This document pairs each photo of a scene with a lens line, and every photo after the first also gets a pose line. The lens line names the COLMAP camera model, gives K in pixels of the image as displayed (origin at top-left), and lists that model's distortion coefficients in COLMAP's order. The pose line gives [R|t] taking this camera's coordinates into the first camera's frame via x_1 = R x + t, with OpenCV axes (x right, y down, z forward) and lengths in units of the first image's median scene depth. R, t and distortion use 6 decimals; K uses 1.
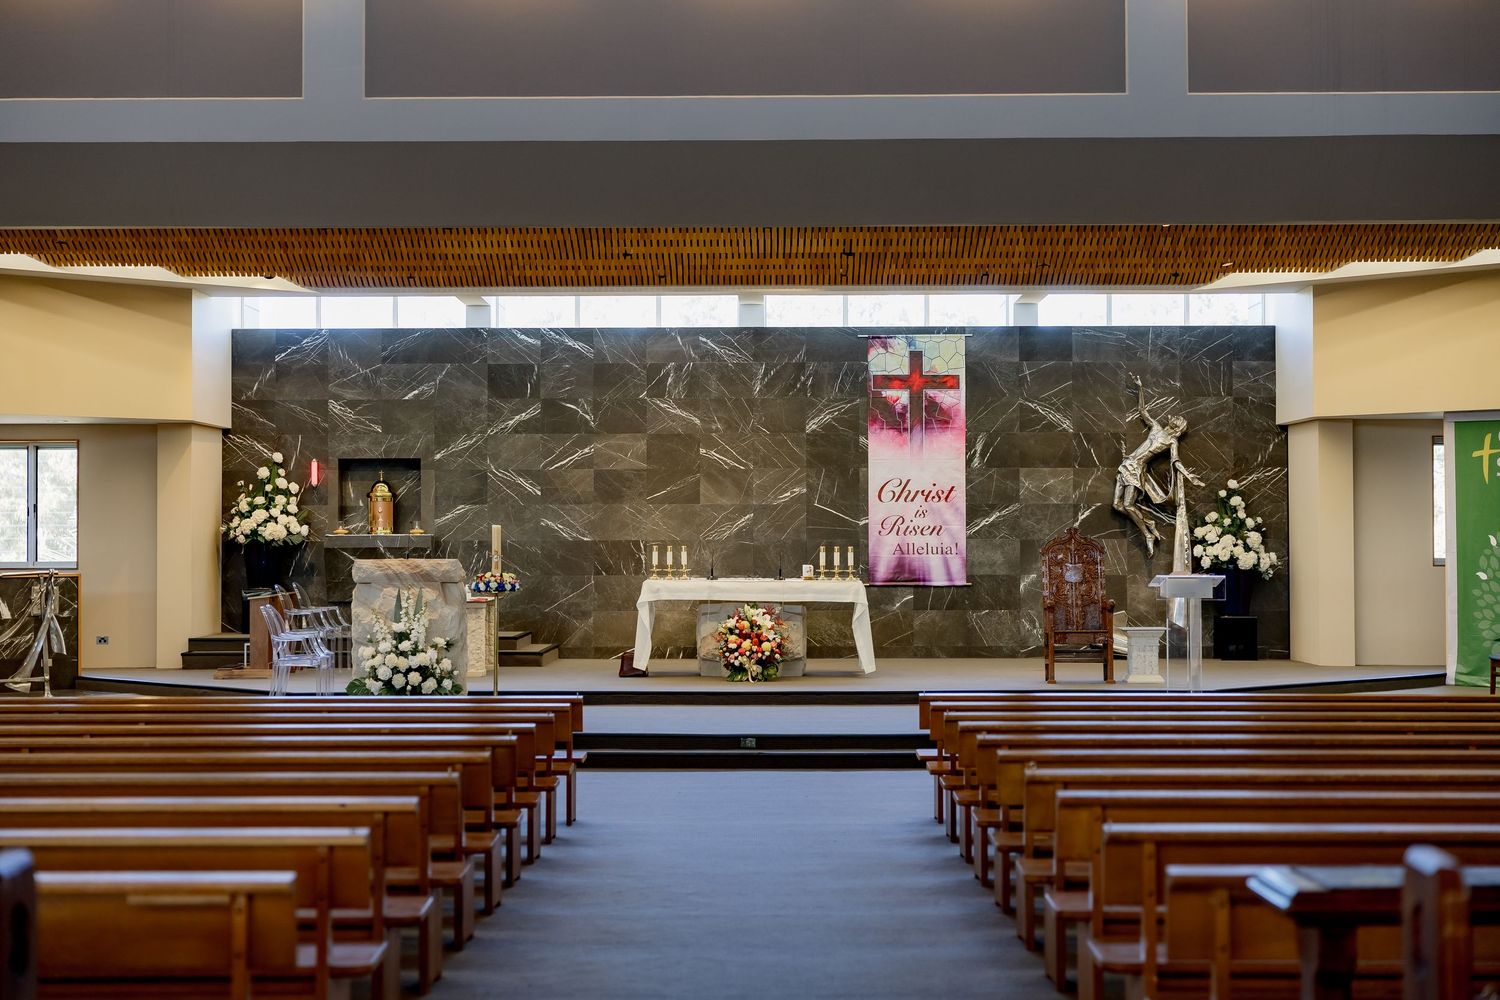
lens RADIAL K [[2457.7, 0, 750.0], [0, 2457.7, 500.0], [0, 0, 1]] dist [-0.002739, 0.035133]
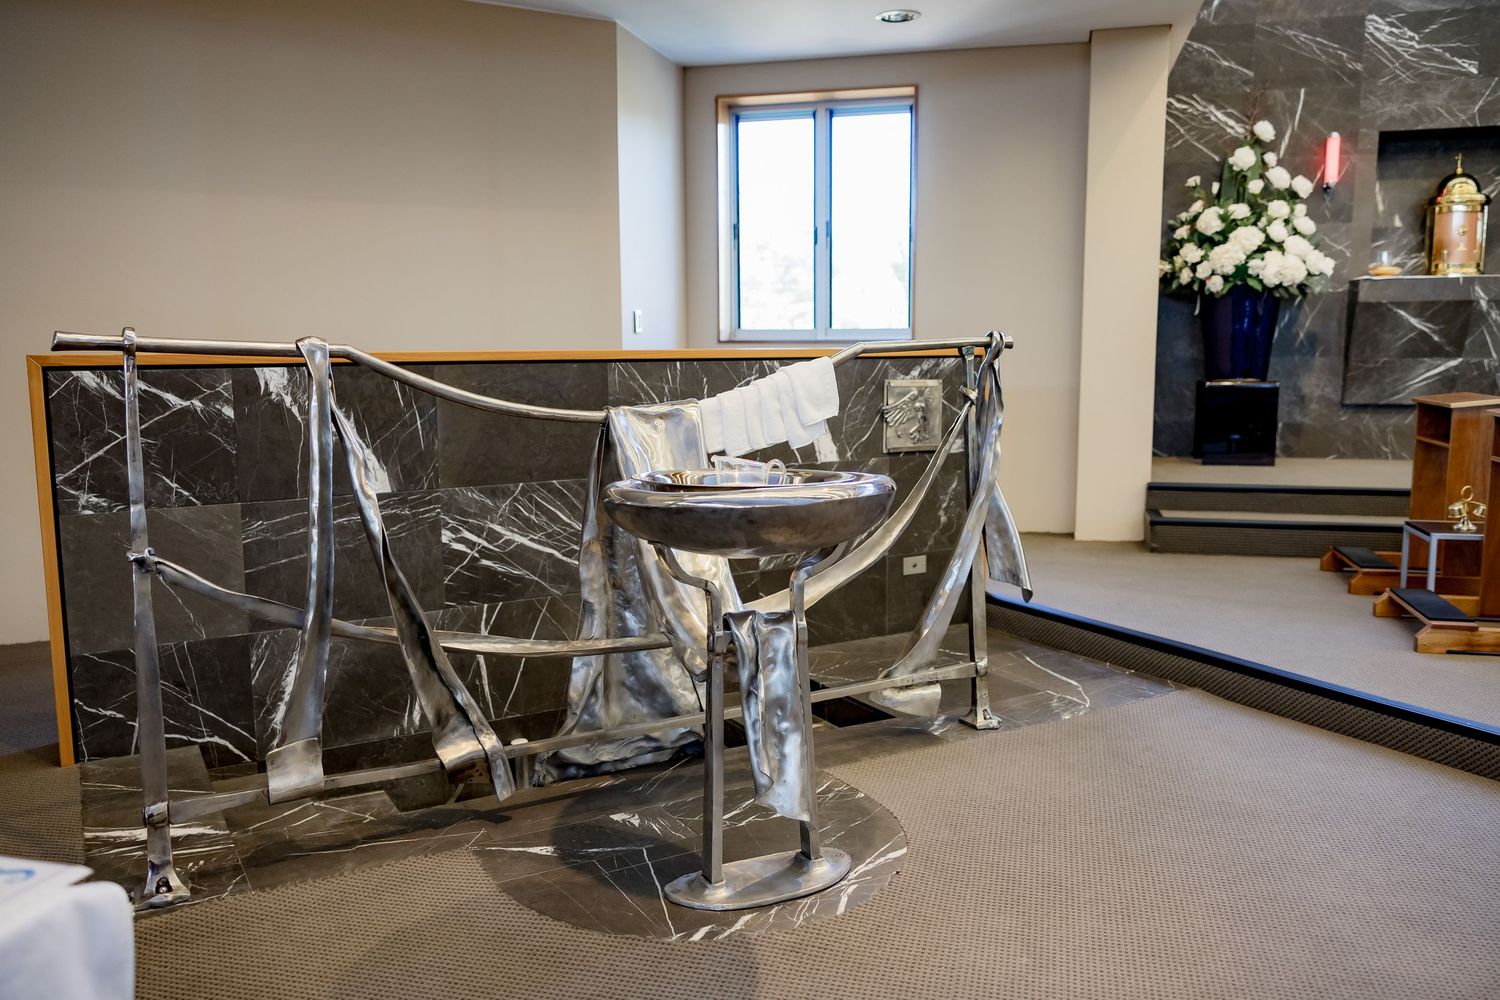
lens RADIAL K [[1115.7, 0, 750.0], [0, 1115.7, 500.0], [0, 0, 1]] dist [-0.001474, -0.003432]
pose [[0.972919, 0.027408, -0.229518, -0.244359], [0.008257, 0.988191, 0.153005, 0.023809], [0.231001, -0.150757, 0.961203, 0.736081]]
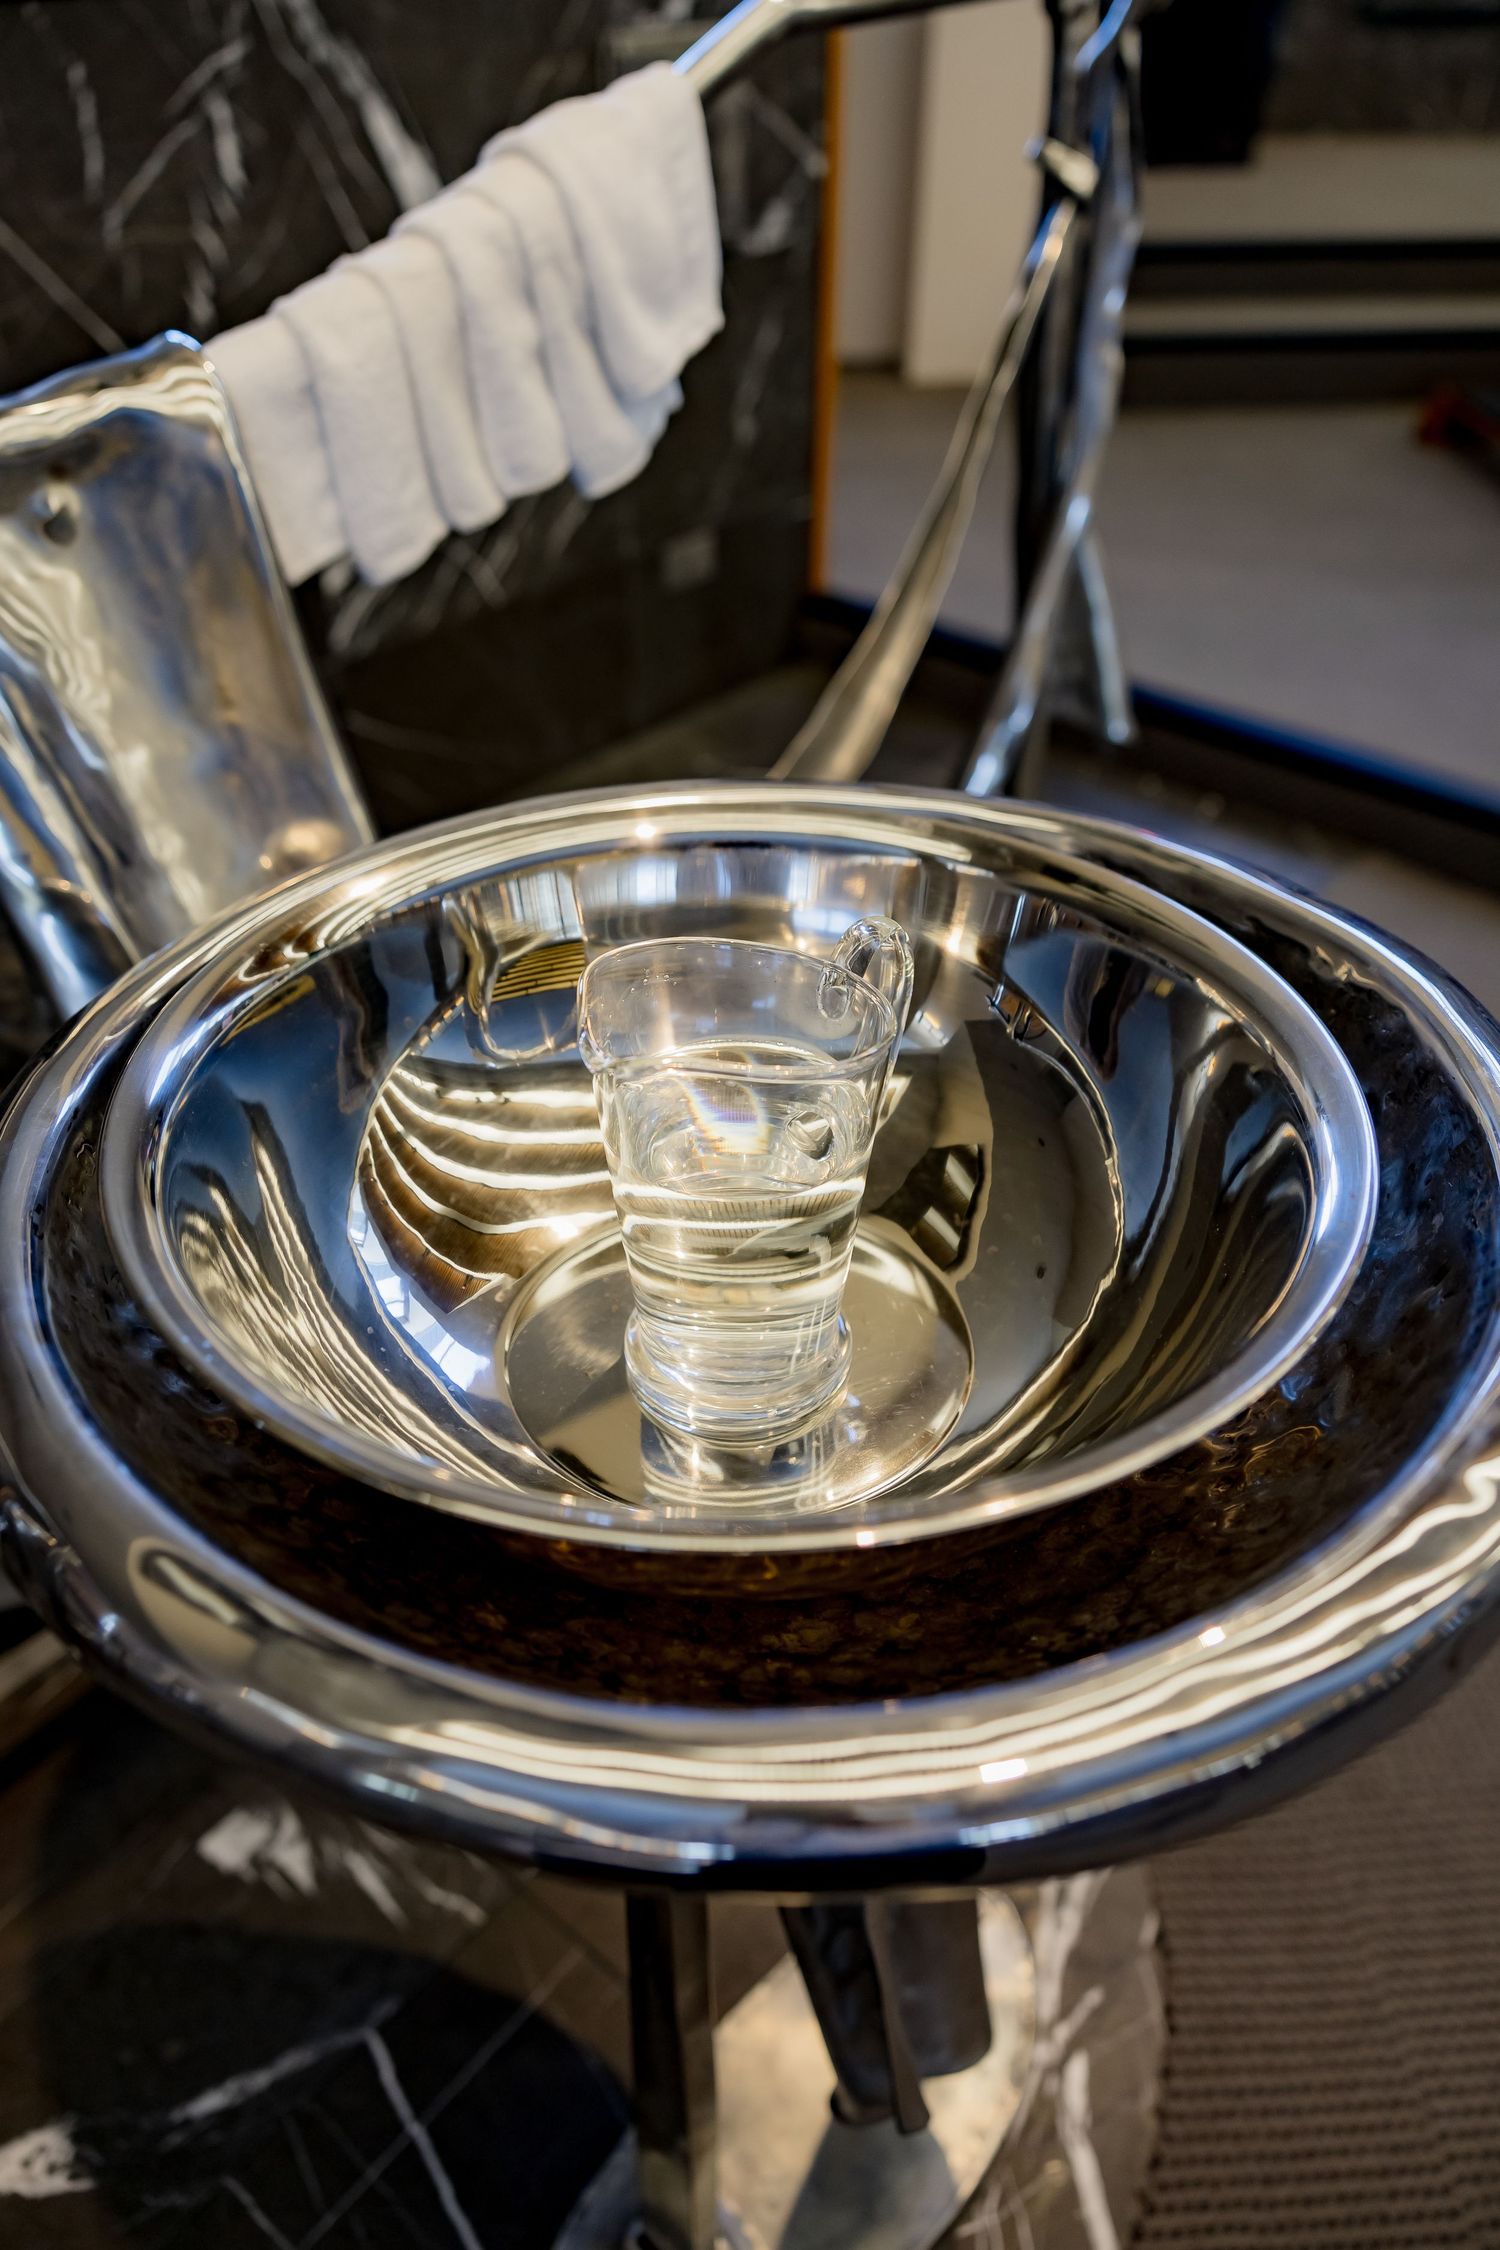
lens RADIAL K [[1673.5, 0, 750.0], [0, 1673.5, 1125.0], [0, 0, 1]] dist [-0.001474, -0.003432]
pose [[0.994340, -0.051545, 0.092898, -0.270305], [-0.019285, 0.772321, 0.634939, 0.020011], [-0.104475, -0.633137, 0.766956, 0.810488]]
